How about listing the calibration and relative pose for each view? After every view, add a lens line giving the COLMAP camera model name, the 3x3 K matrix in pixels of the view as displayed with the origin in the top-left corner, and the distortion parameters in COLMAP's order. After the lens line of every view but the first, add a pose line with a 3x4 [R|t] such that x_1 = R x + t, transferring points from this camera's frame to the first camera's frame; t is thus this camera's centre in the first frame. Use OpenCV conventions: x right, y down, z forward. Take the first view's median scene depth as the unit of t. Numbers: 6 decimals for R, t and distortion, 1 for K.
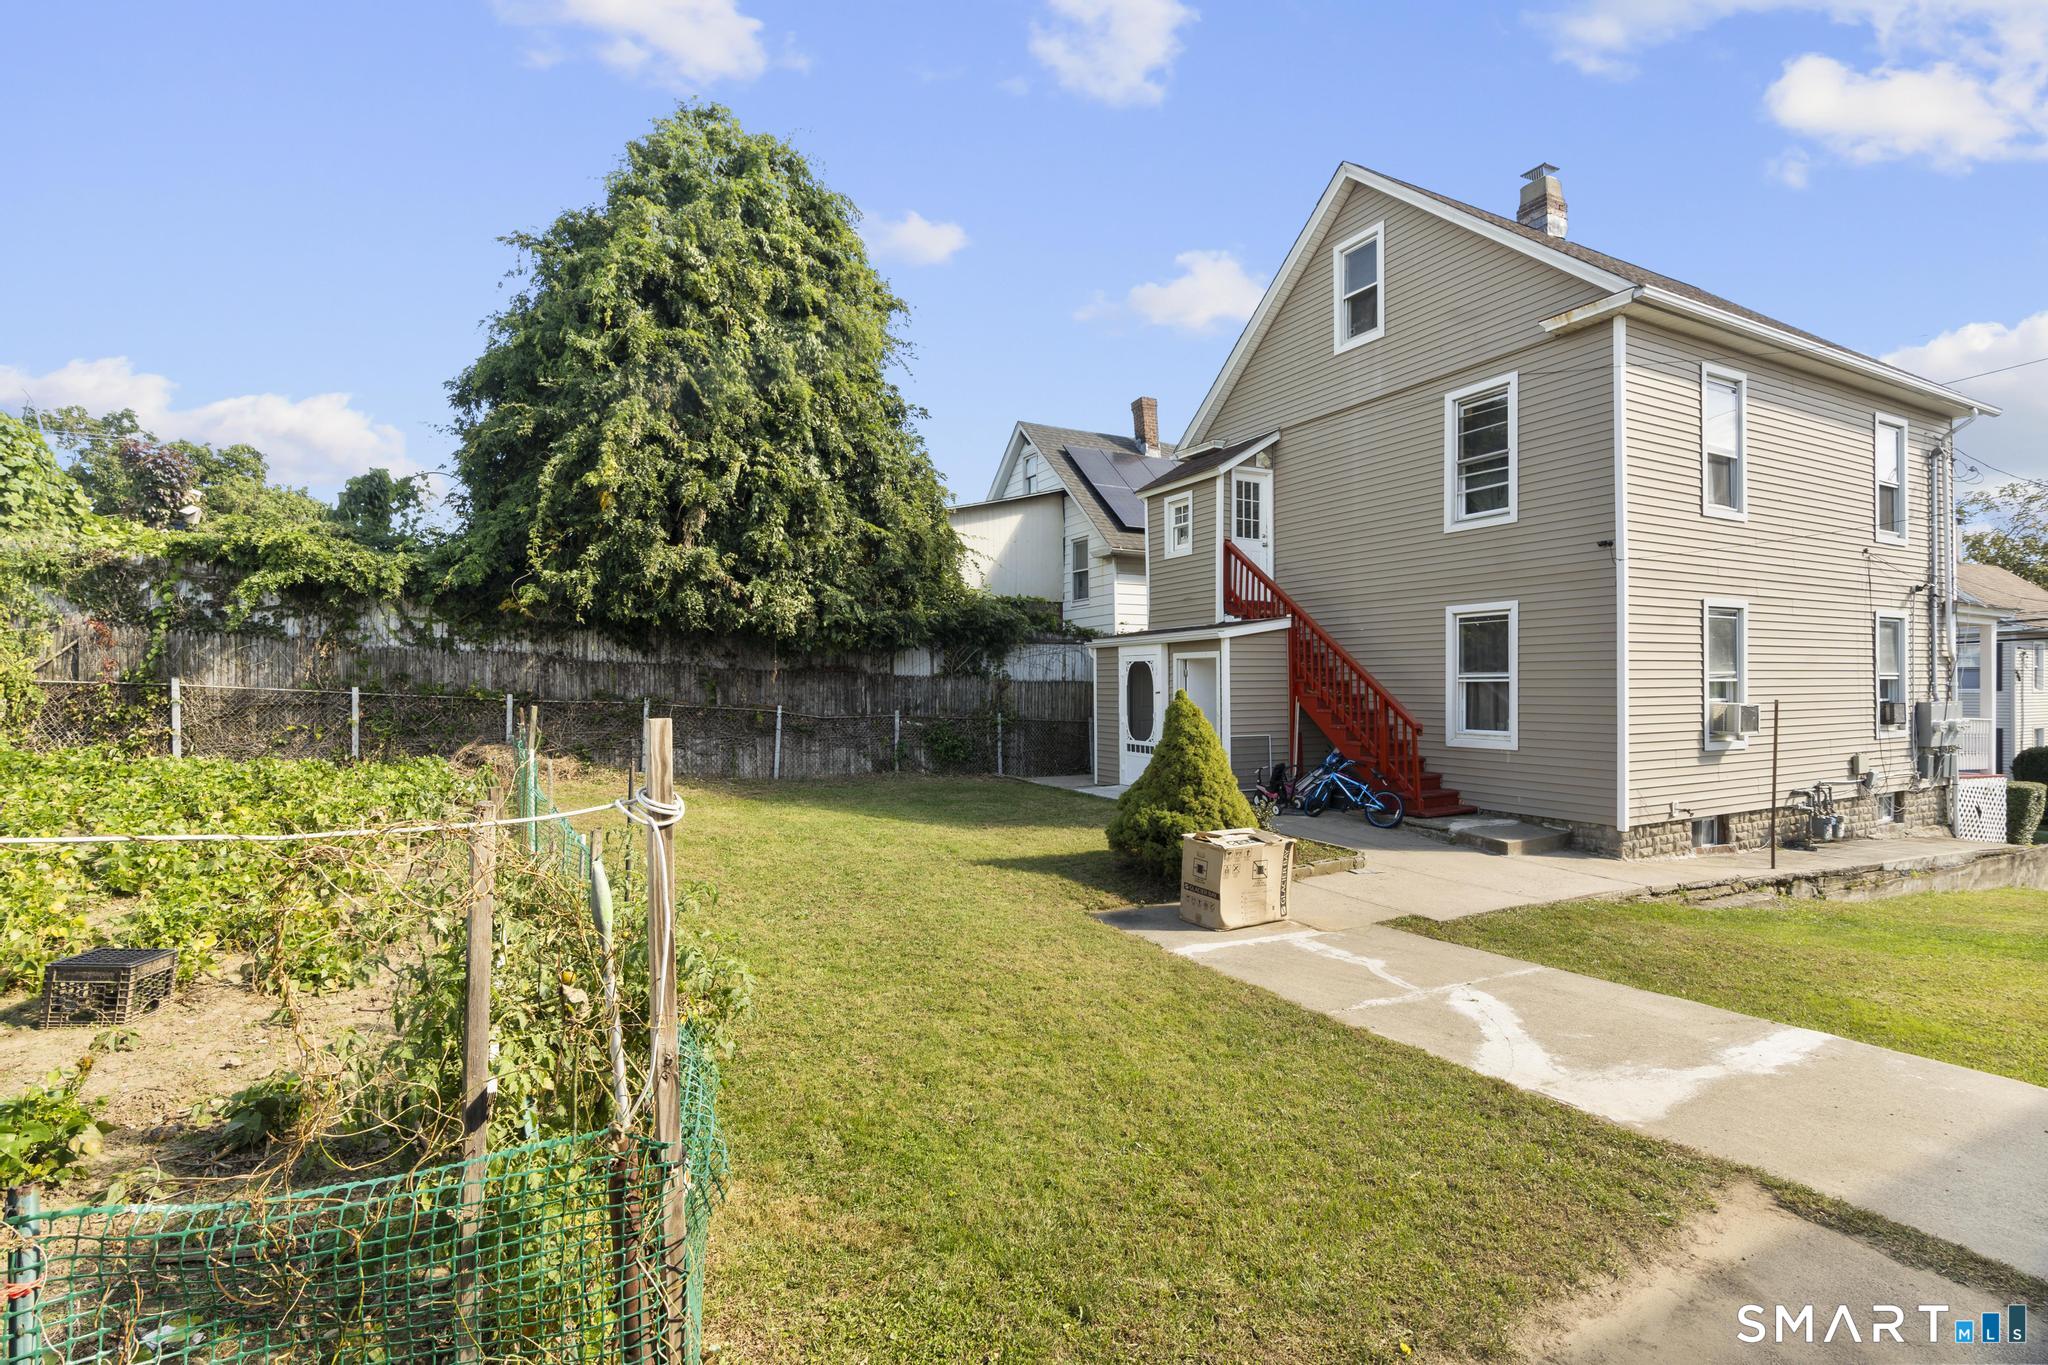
lens RADIAL K [[958.3, 0, 1024.0], [0, 958.3, 682.5], [0, 0, 1]] dist [0.011782, -0.000551]
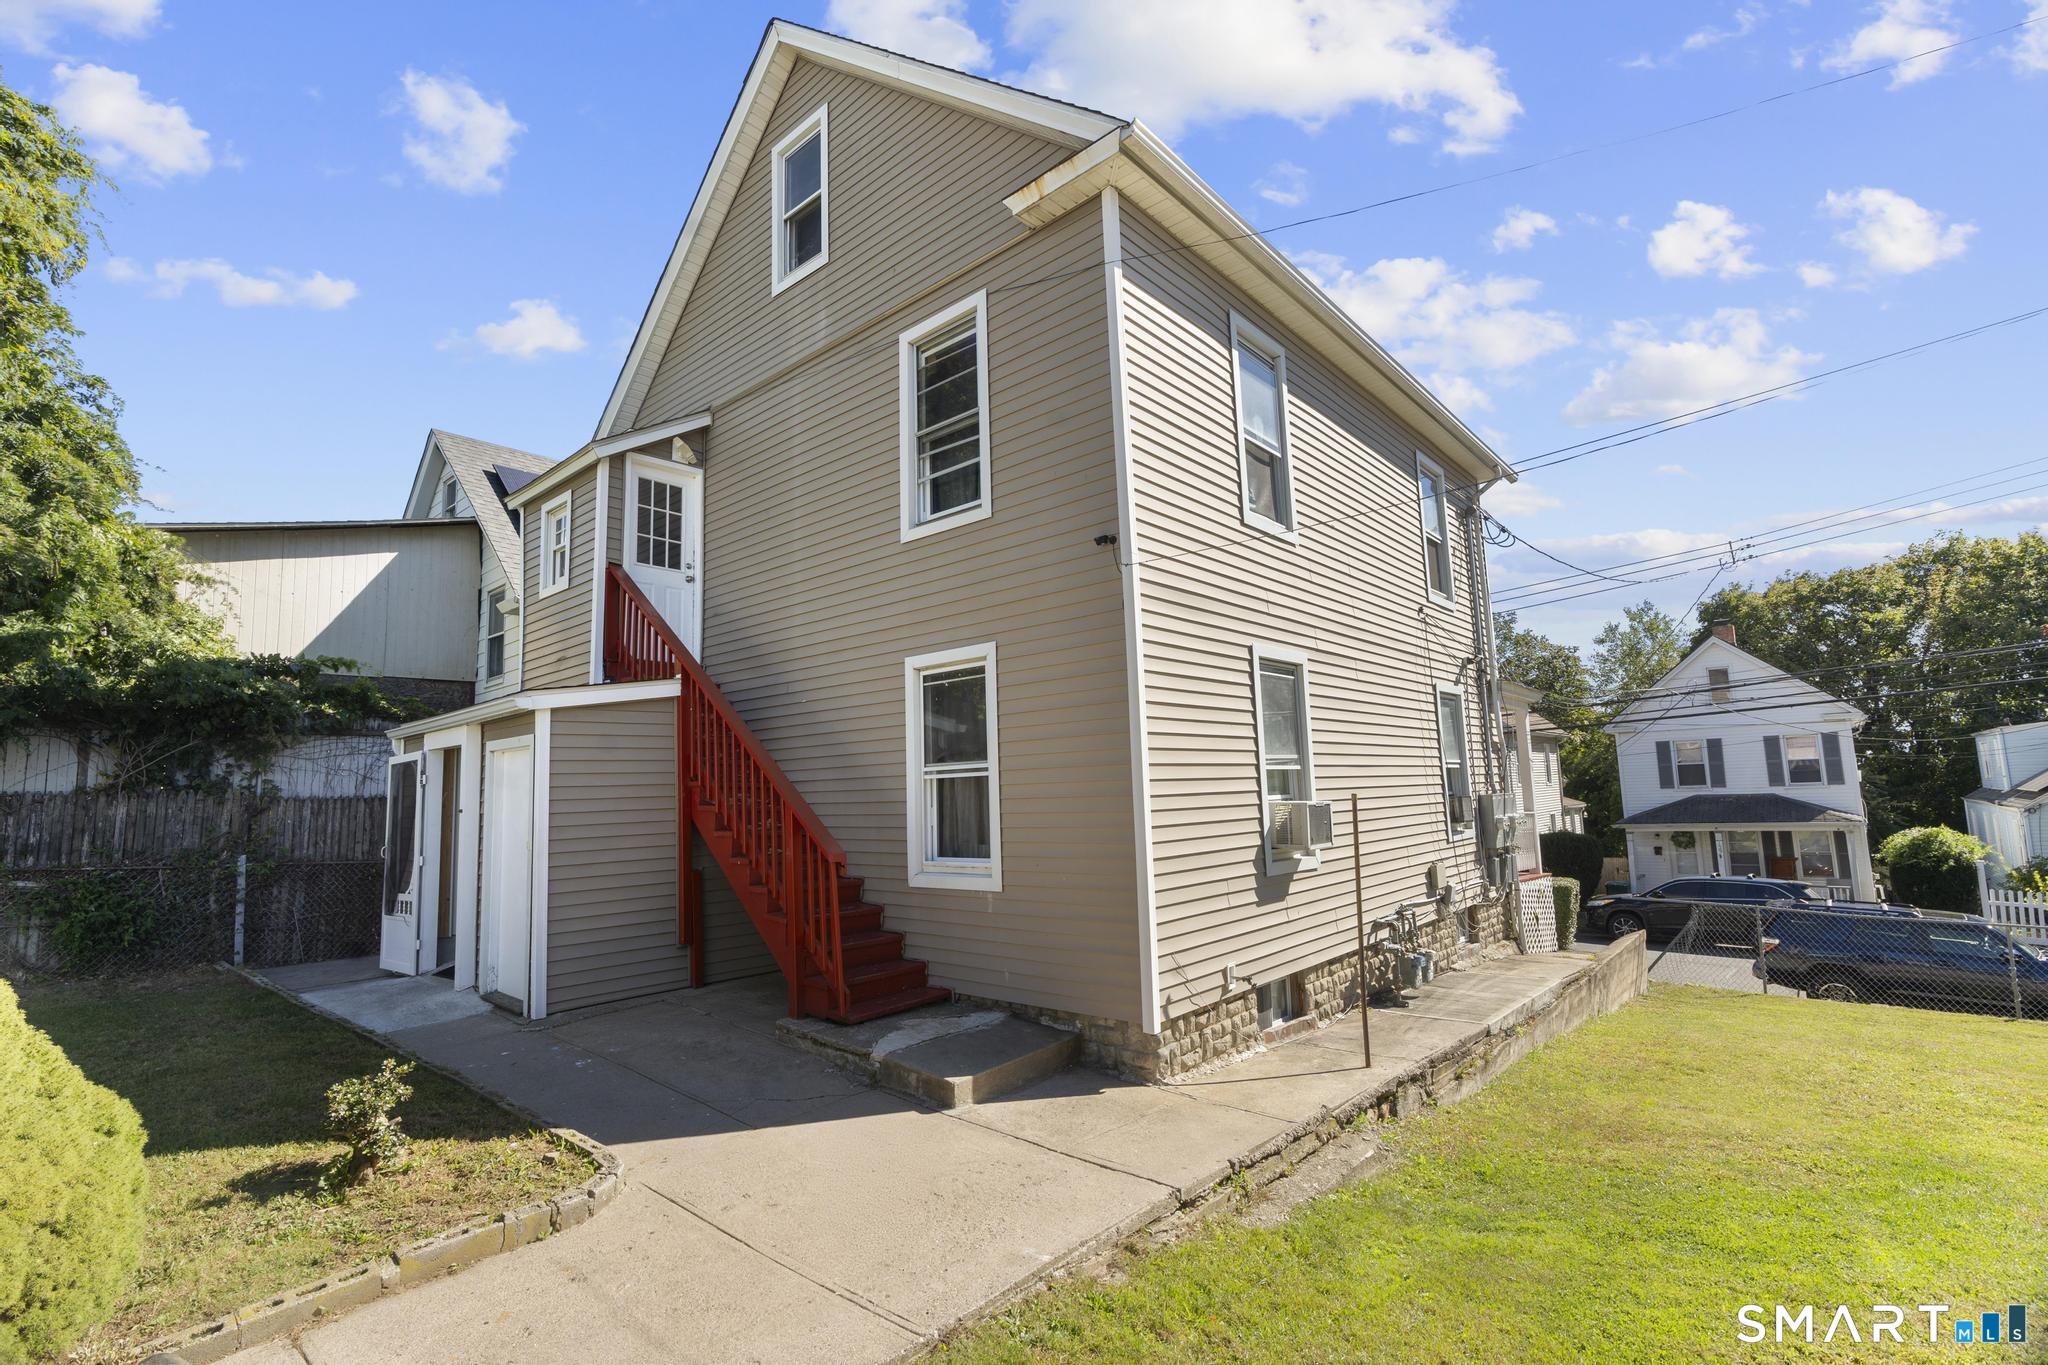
lens RADIAL K [[900.3, 0, 1024.0], [0, 900.3, 682.5], [0, 0, 1]] dist [-0.001541, -0.000131]
pose [[0.942141, 0.017283, 0.334772, 0.320137], [0.025466, 0.992094, -0.122886, 0.010338], [-0.334249, 0.124301, 0.934252, 0.435604]]
